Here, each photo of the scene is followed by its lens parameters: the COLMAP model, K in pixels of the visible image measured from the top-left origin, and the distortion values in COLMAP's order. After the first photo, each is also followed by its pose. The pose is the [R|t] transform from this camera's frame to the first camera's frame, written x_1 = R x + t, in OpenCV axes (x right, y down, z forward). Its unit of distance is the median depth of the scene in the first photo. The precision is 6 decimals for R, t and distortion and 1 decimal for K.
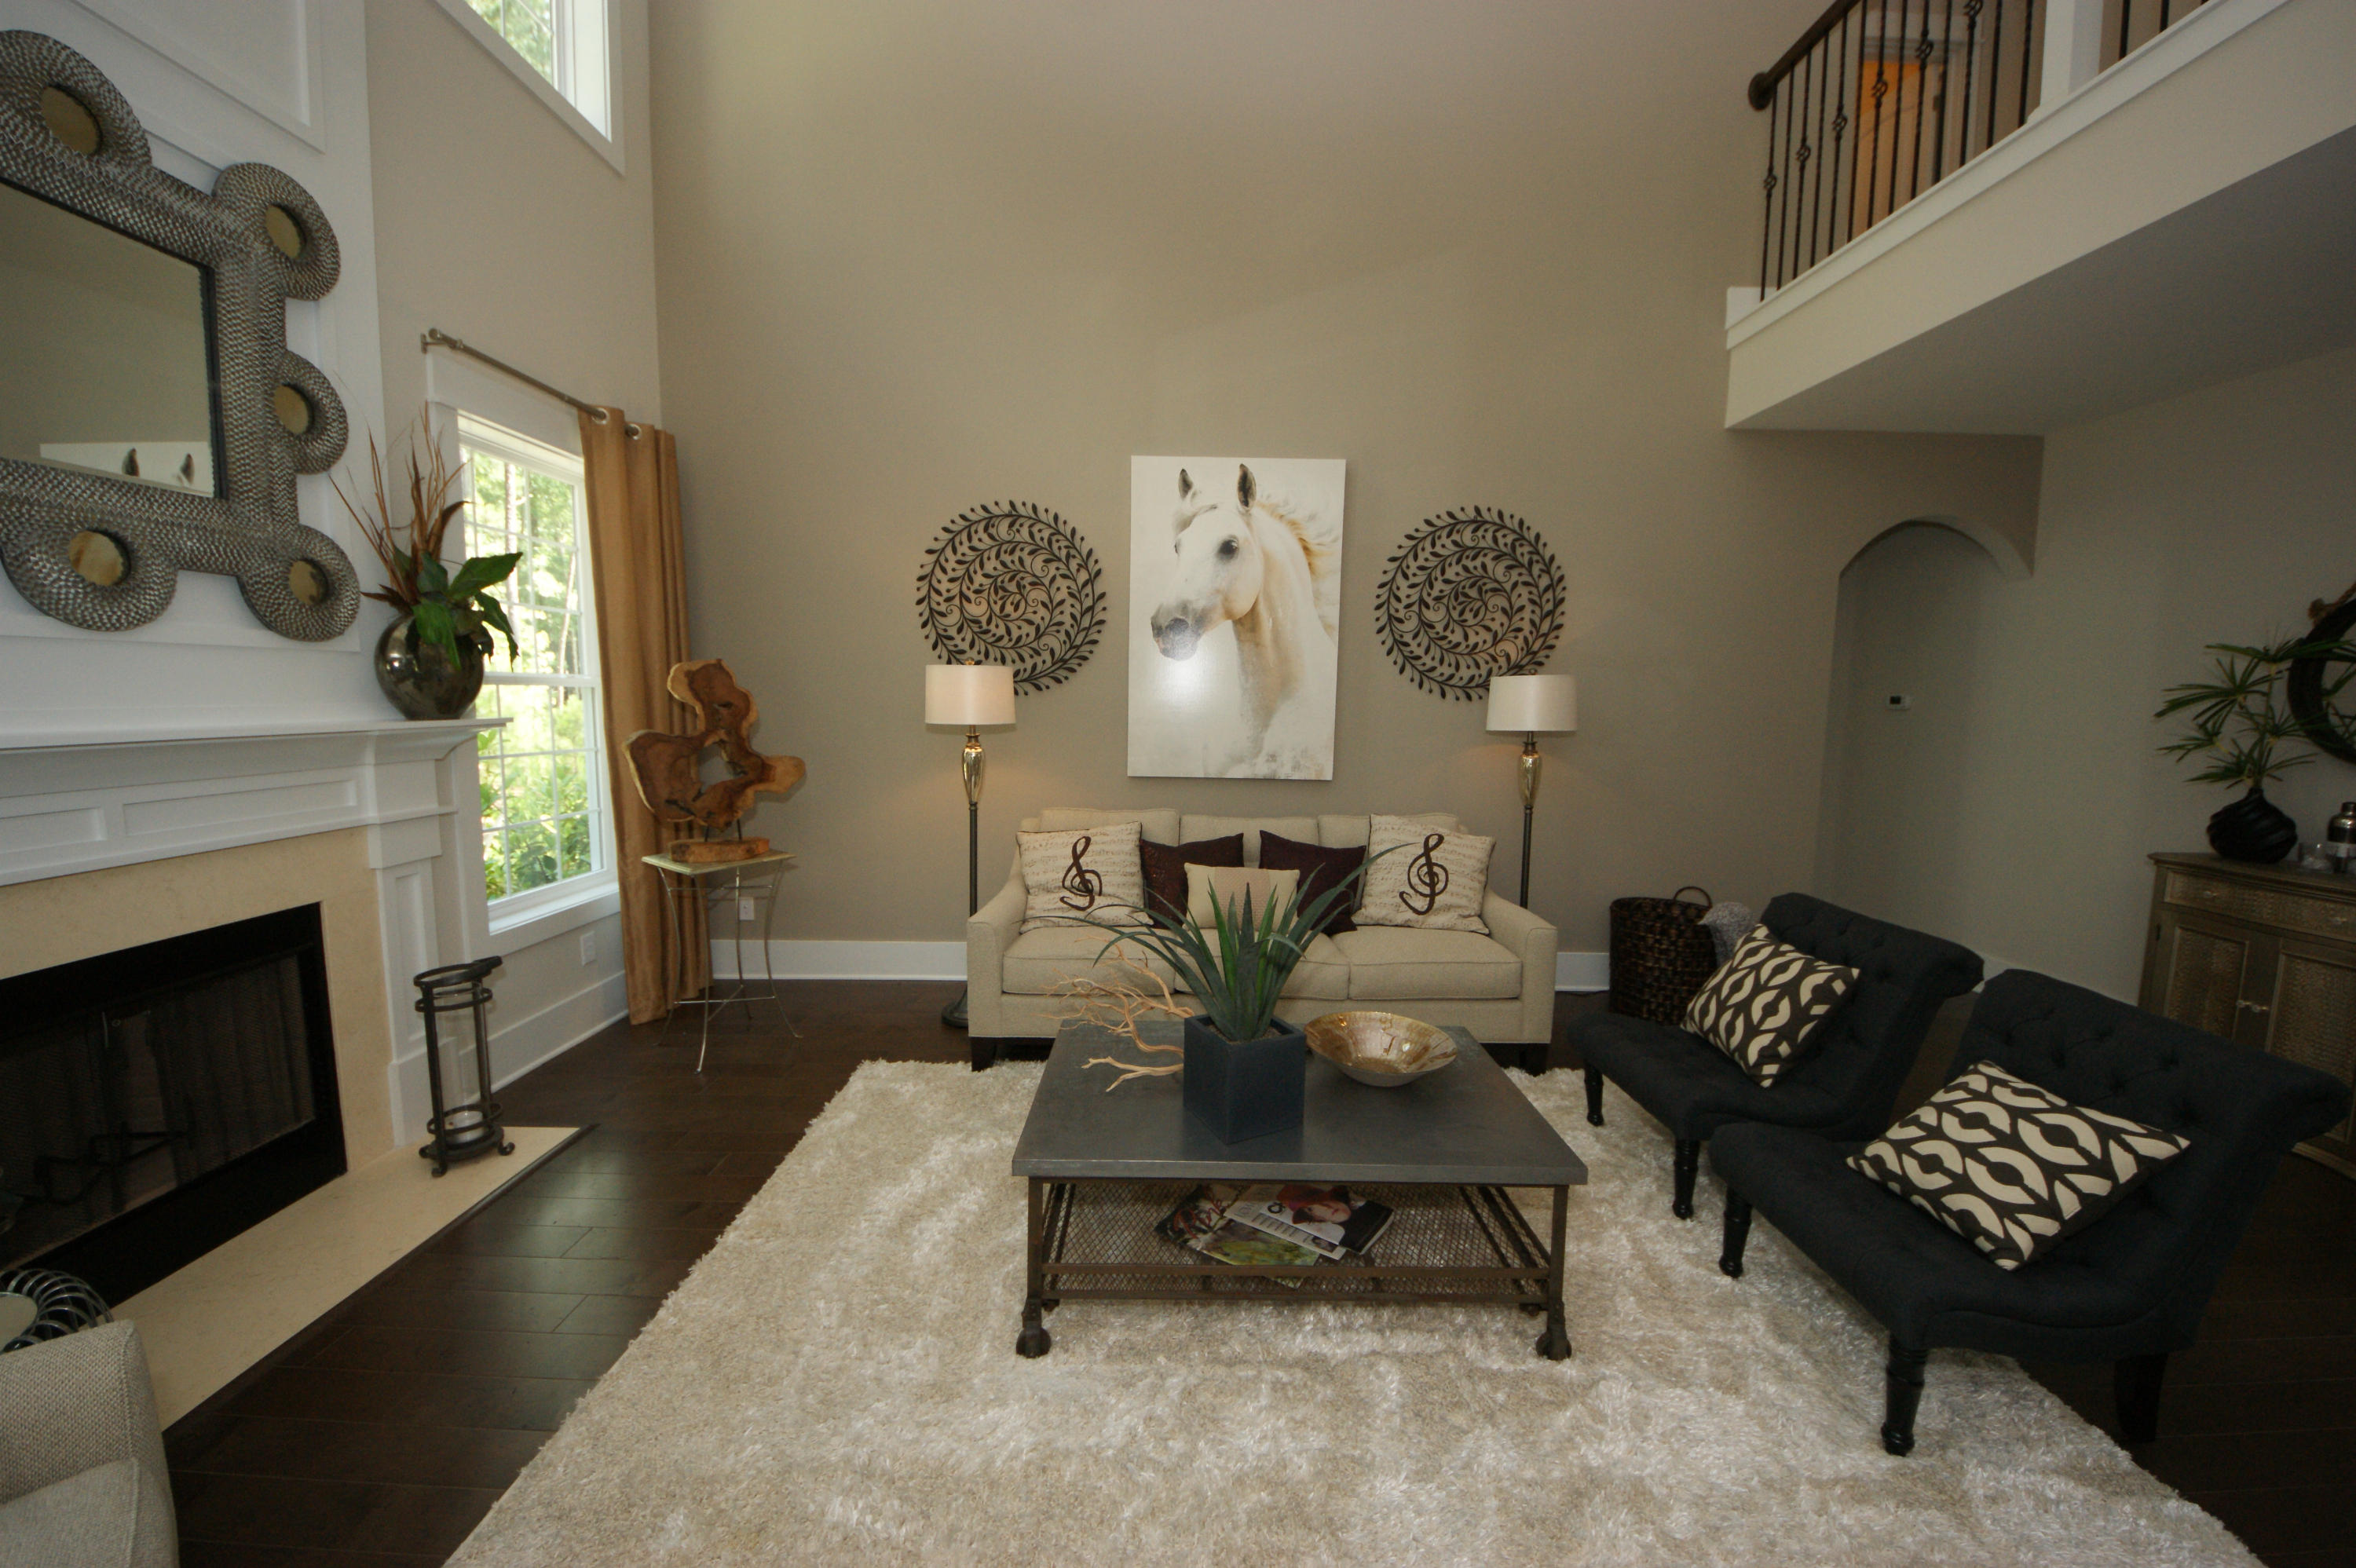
lens RADIAL K [[829.9, 0, 1170.8], [0, 829.9, 789.6], [0, 0, 1]] dist [0.026775, -0.016729]
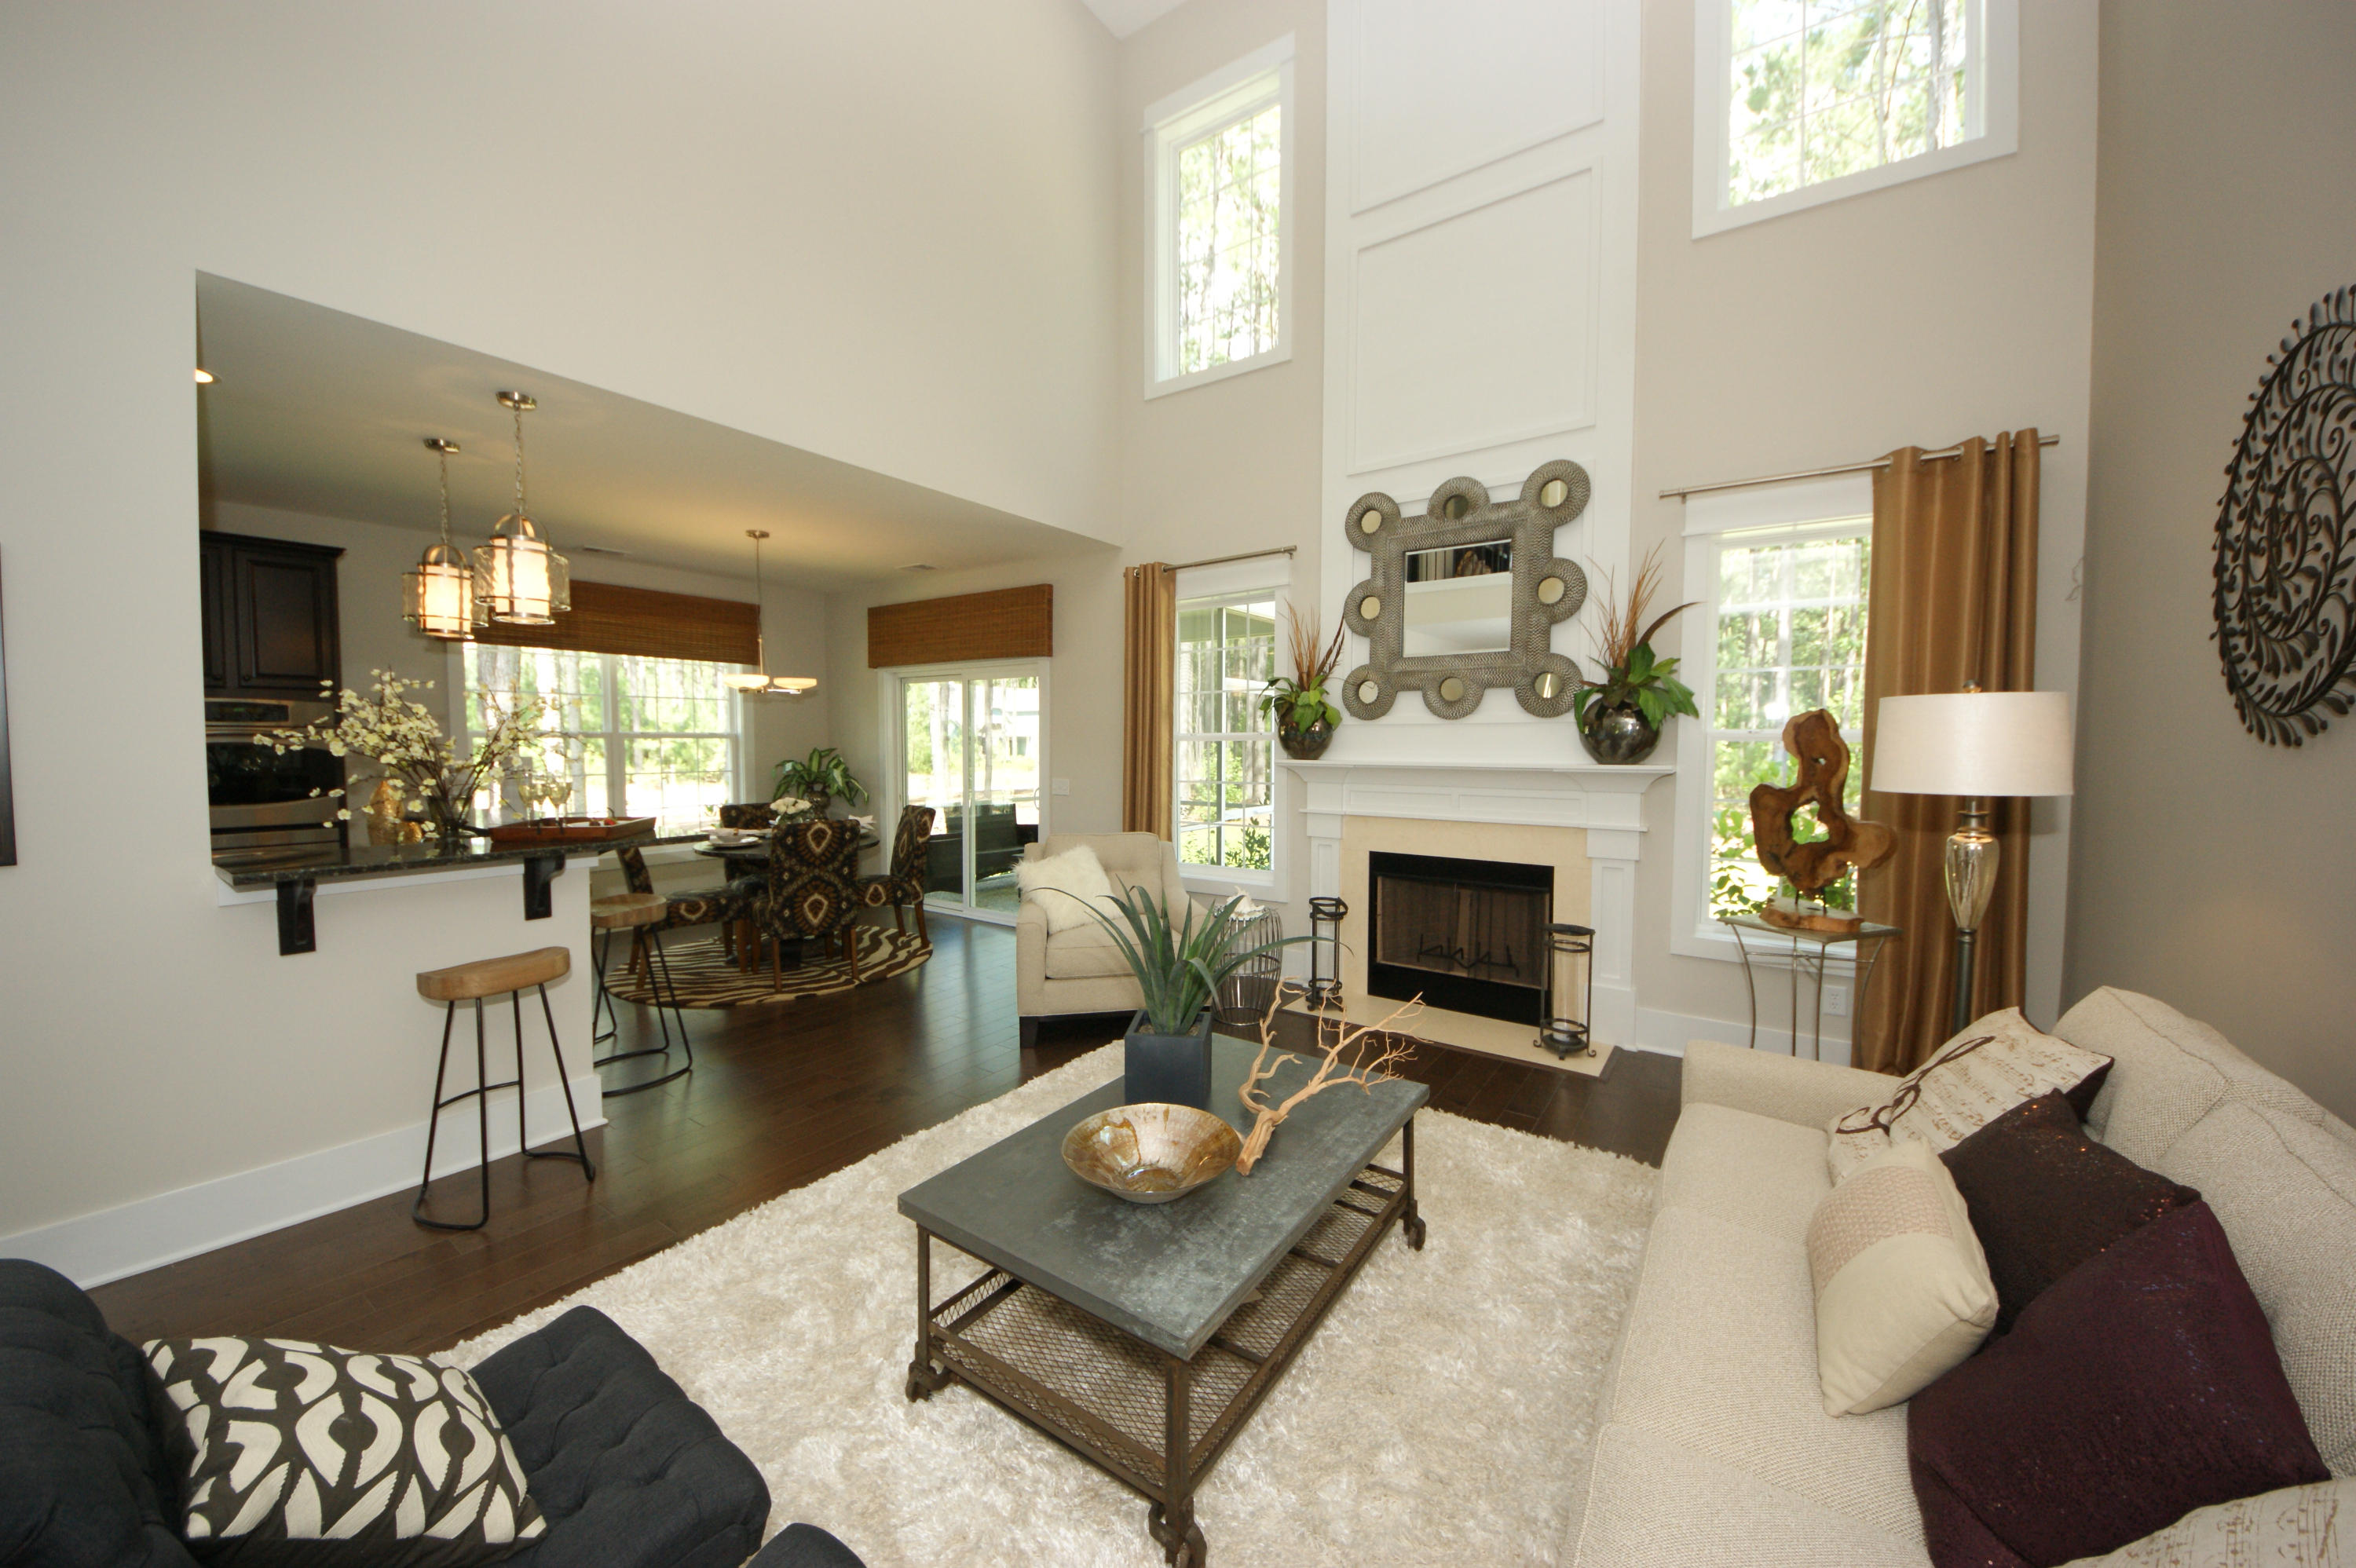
lens RADIAL K [[830.6, 0, 1182.7], [0, 830.6, 774.9], [0, 0, 1]] dist [0.040722, -0.024365]
pose [[-0.568270, 0.017147, -0.822663, 0.500208], [-0.105115, 0.990079, 0.093246, -0.080636], [0.816100, 0.139463, -0.560830, 0.790202]]
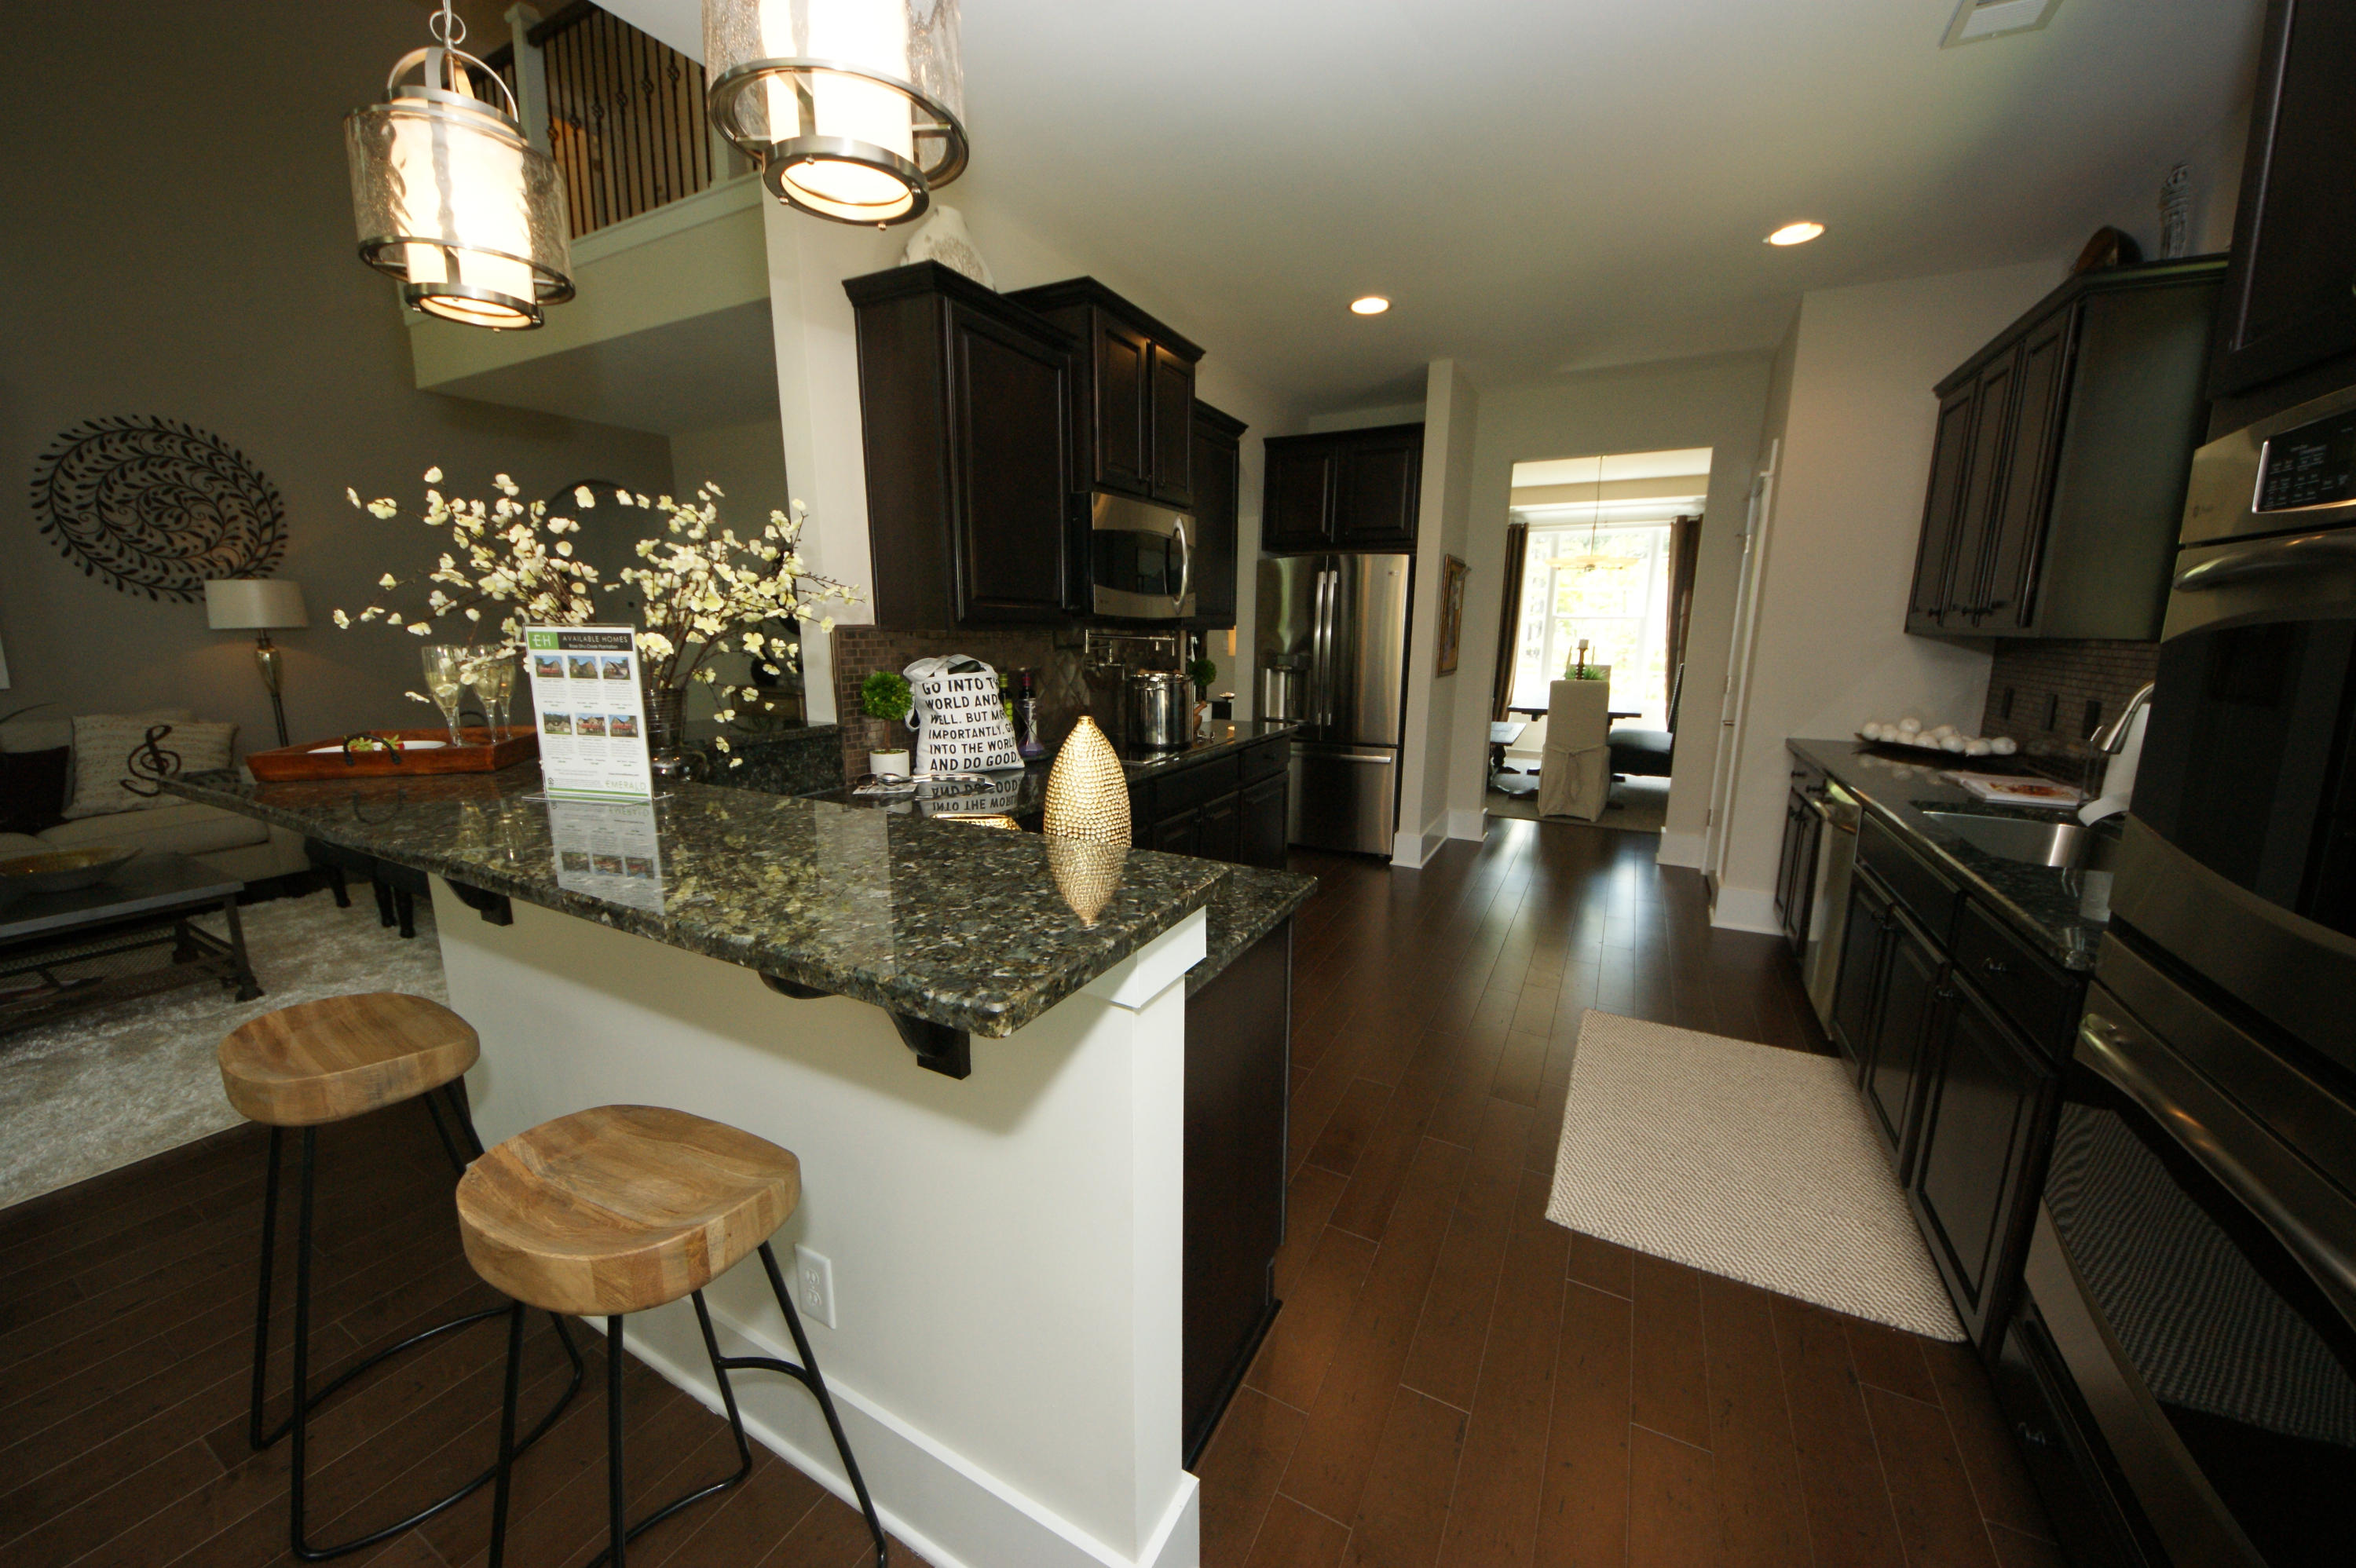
lens RADIAL K [[859.6, 0, 1172.5], [0, 859.6, 771.9], [0, 0, 1]] dist [-0.000047, -0.006627]
pose [[0.472131, -0.165210, 0.865909, -0.023466], [0.101979, 0.985922, 0.132504, 0.092490], [-0.875610, 0.025745, 0.482333, -0.624977]]
